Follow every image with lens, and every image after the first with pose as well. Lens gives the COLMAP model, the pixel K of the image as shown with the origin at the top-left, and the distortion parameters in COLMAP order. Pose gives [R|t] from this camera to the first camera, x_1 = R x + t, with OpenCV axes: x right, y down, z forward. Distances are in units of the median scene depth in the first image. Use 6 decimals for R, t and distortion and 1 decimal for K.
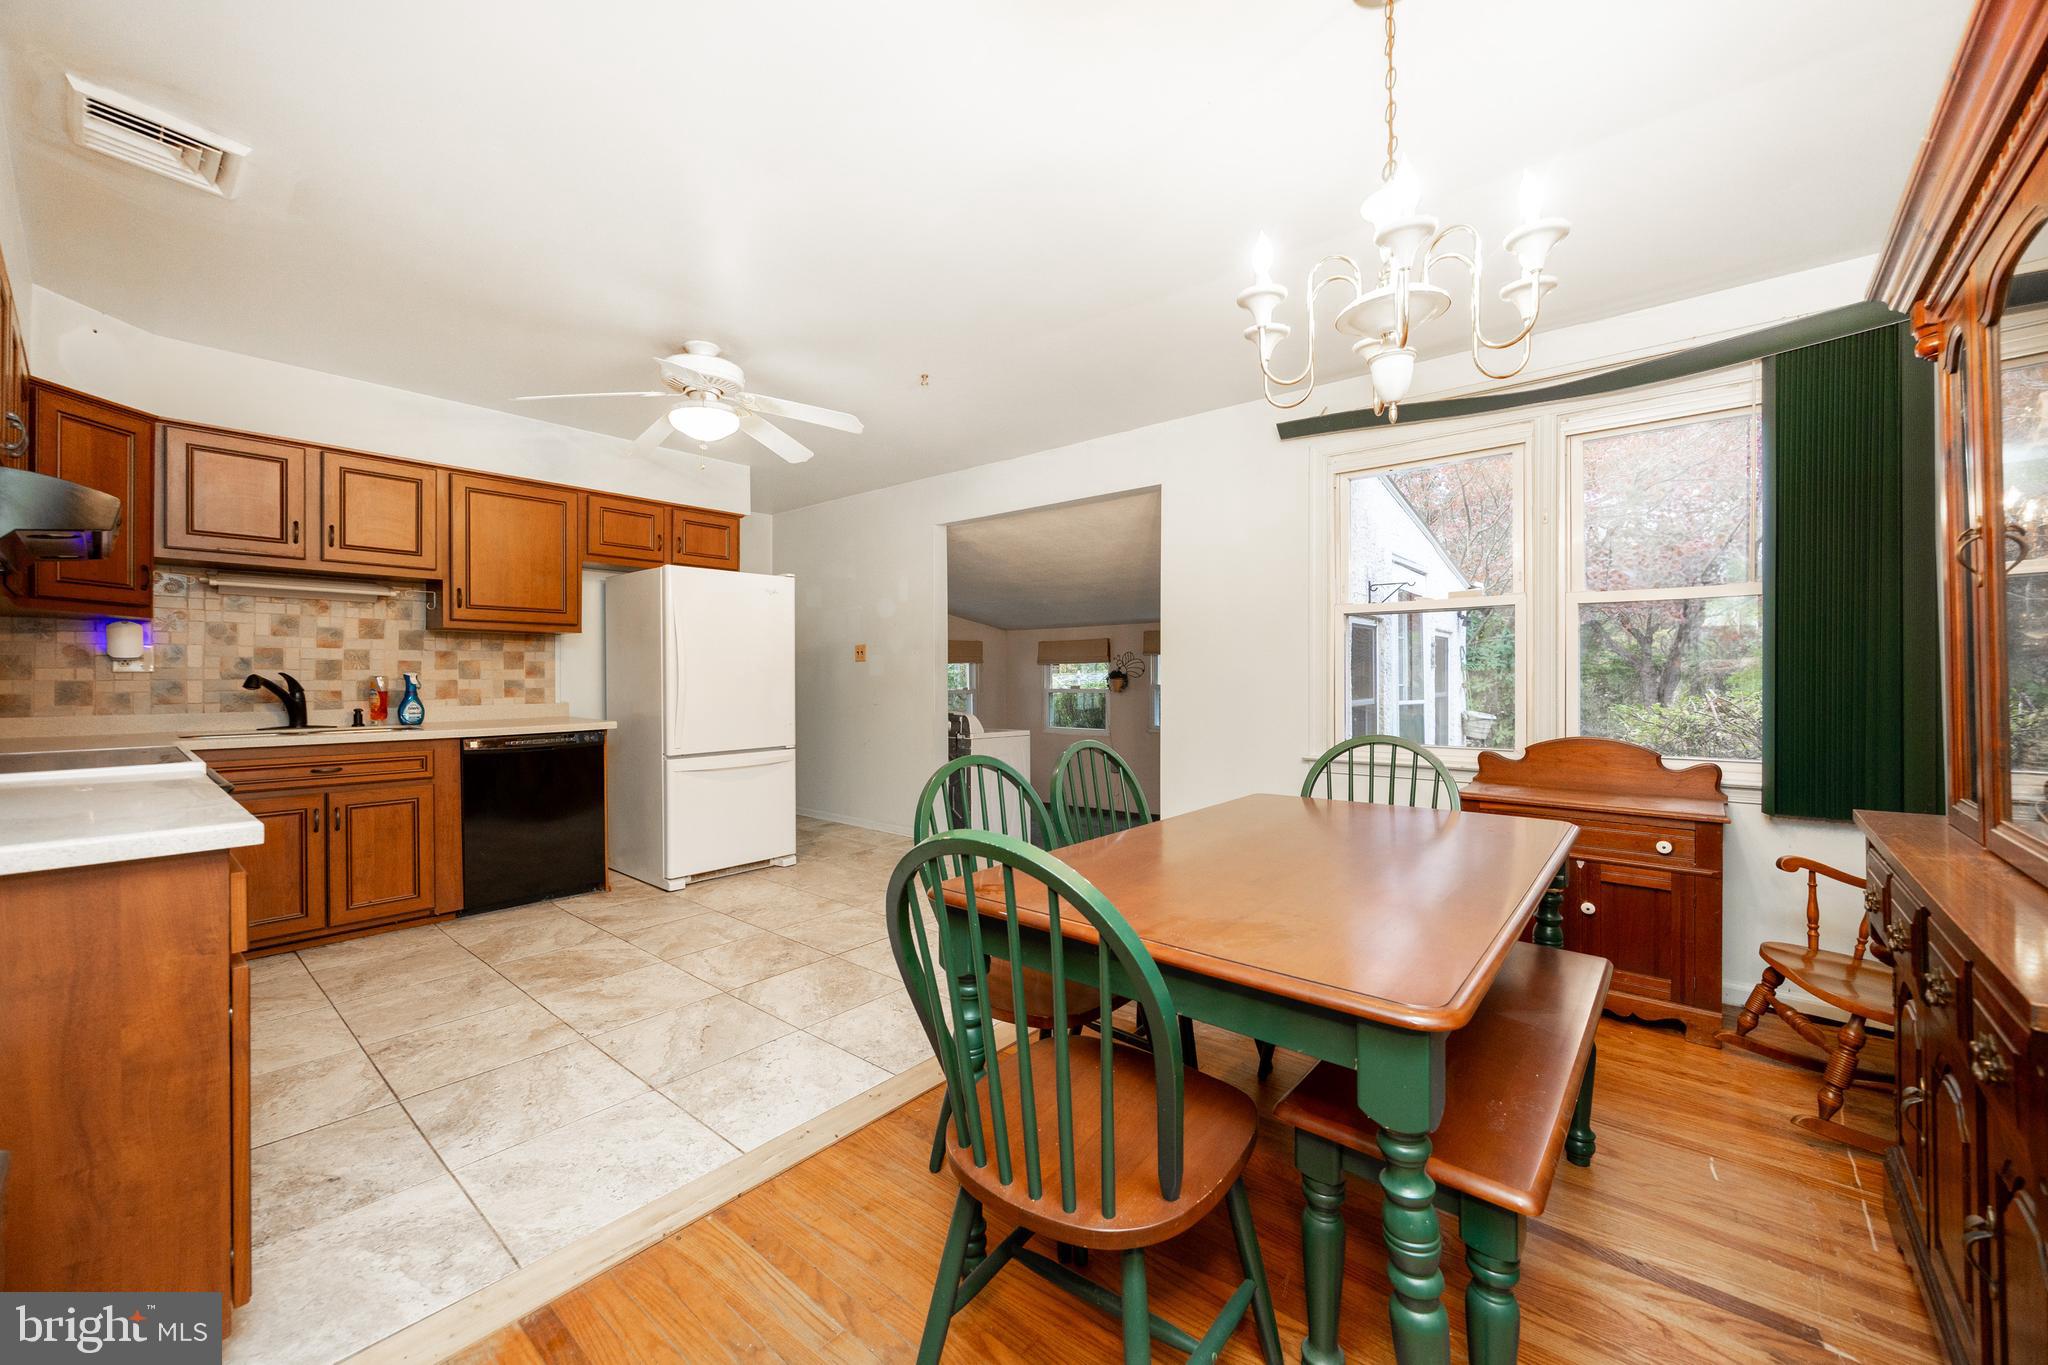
lens RADIAL K [[780.1, 0, 1021.4], [0, 780.1, 679.4], [0, 0, 1]] dist [-0.001505, 0.000076]
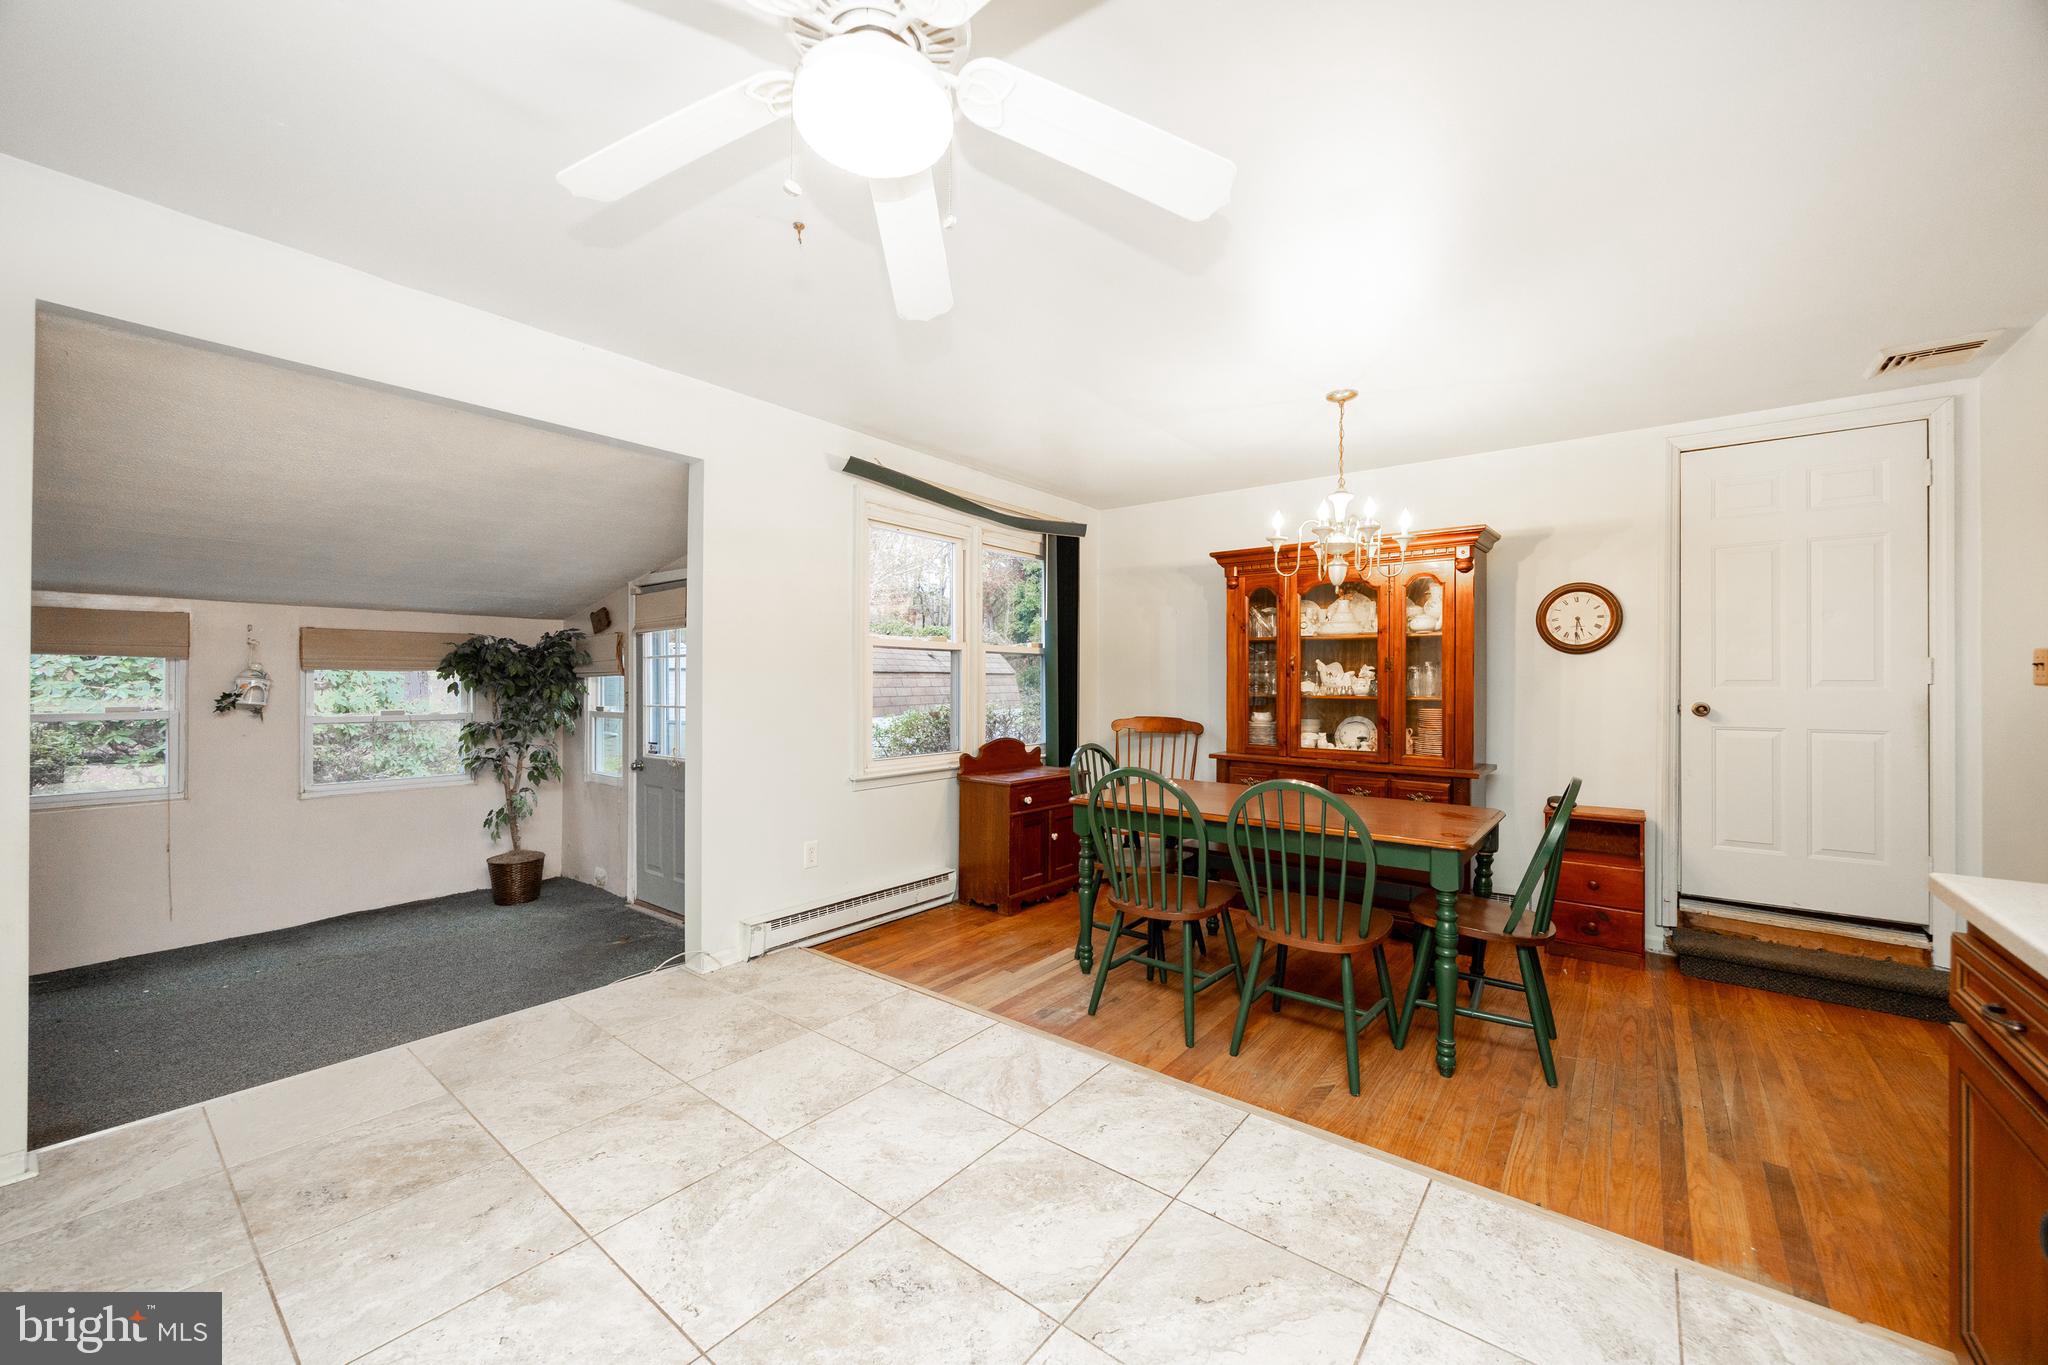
lens RADIAL K [[780.1, 0, 1023.2], [0, 780.1, 683.7], [0, 0, 1]] dist [-0.001505, 0.000076]
pose [[-0.029408, -0.000218, 0.999567, -0.708575], [-0.002137, 0.999998, 0.000155, -0.029656], [-0.999565, -0.002132, -0.029408, 0.809052]]
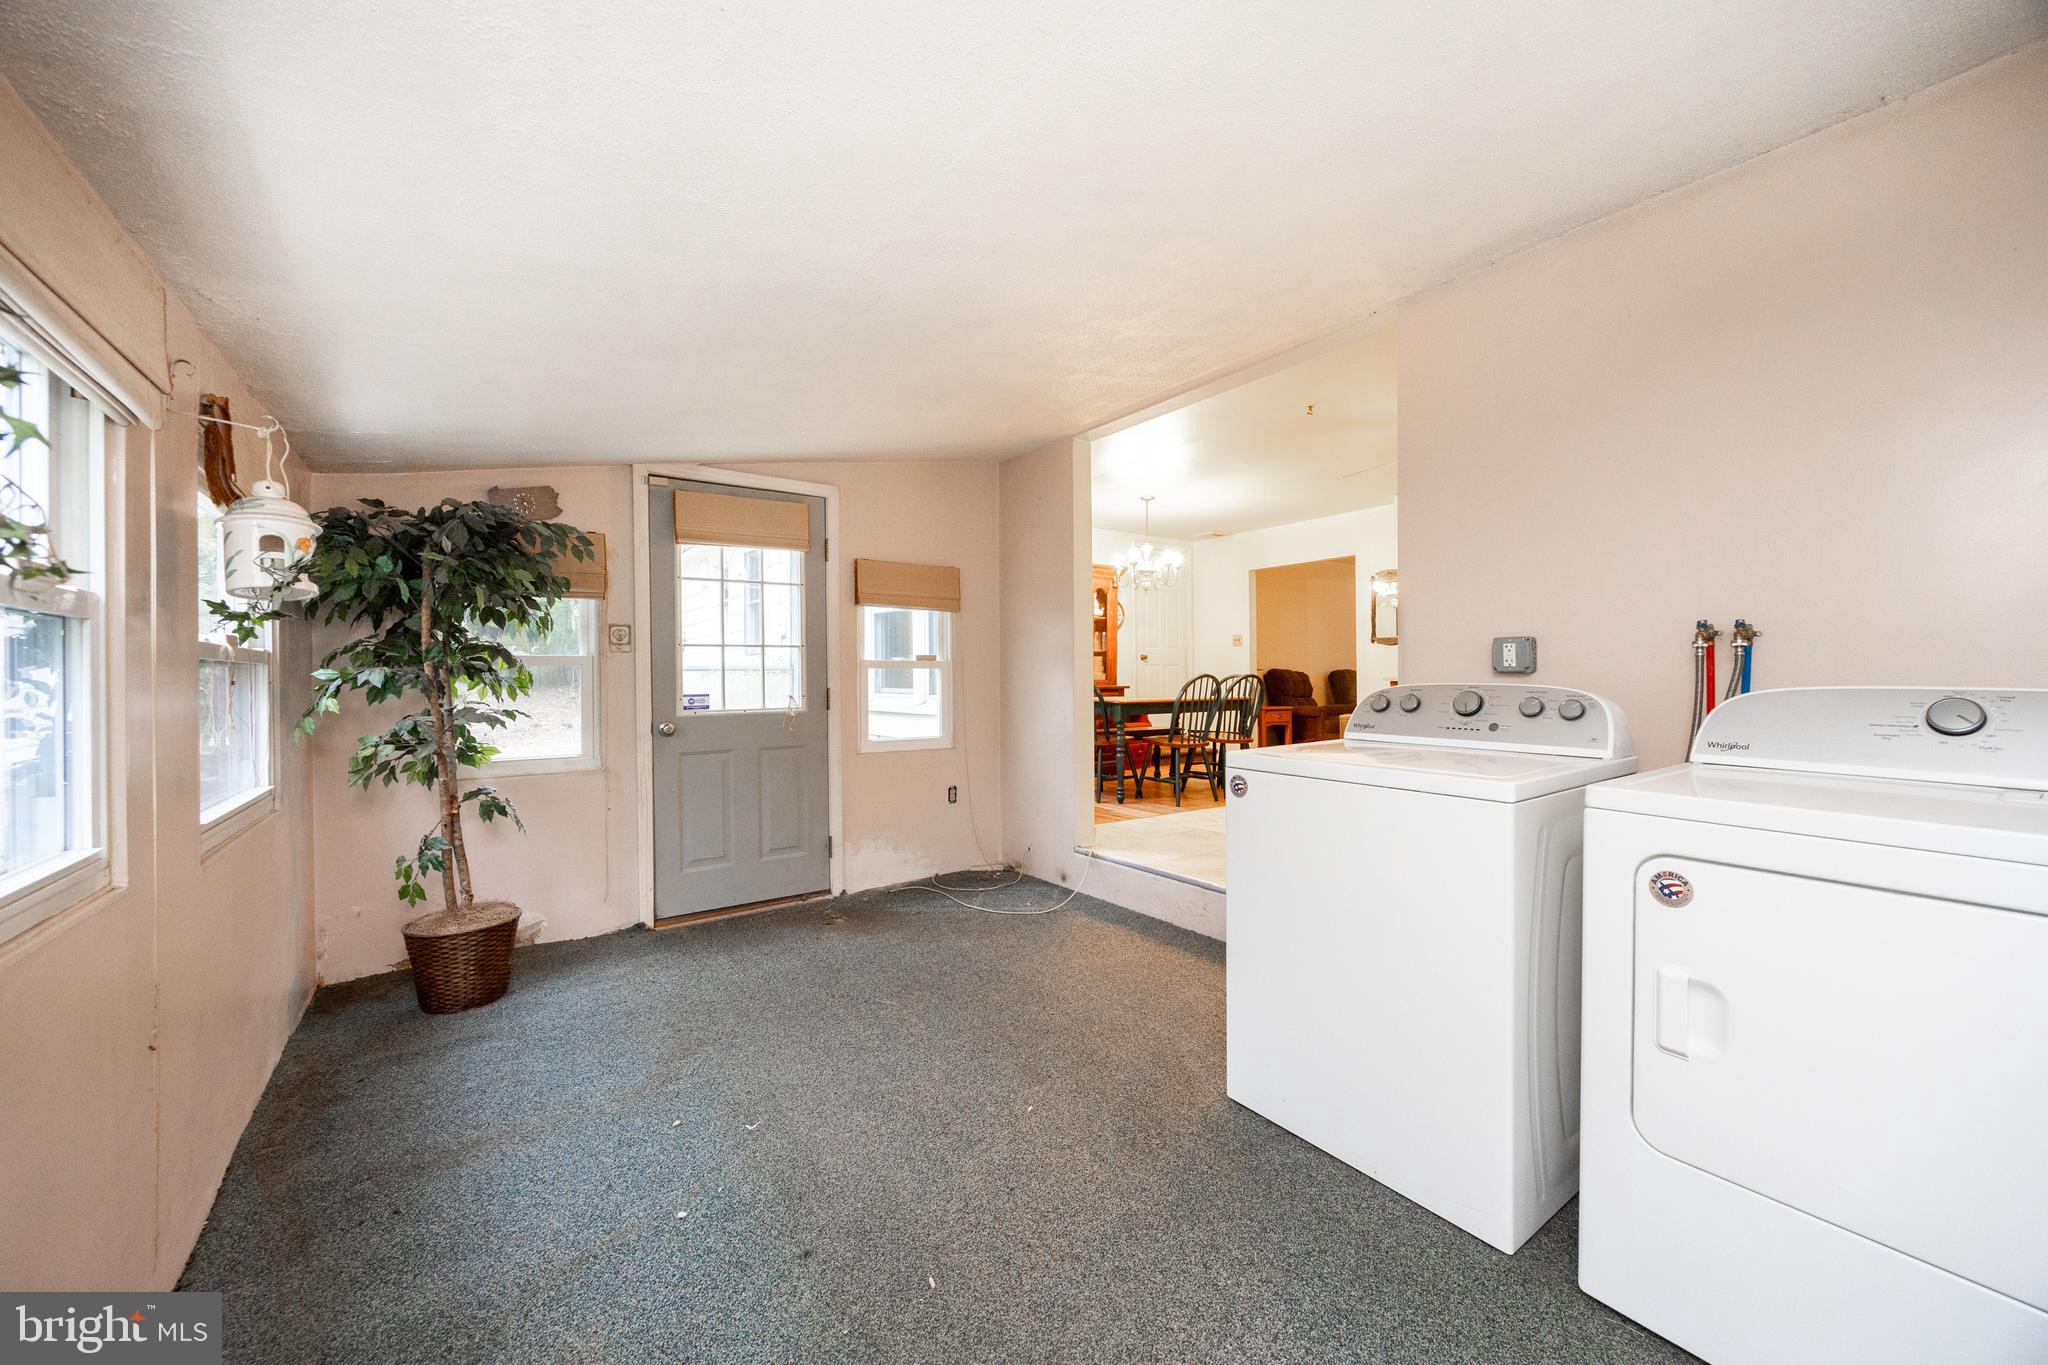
lens RADIAL K [[780.1, 0, 1025.1], [0, 780.1, 683.0], [0, 0, 1]] dist [-0.001505, 0.000076]
pose [[-0.969834, -0.001109, 0.243762, 0.177152], [0.000235, 0.999985, 0.005482, 0.072056], [-0.243764, 0.005373, -0.969820, 2.634725]]
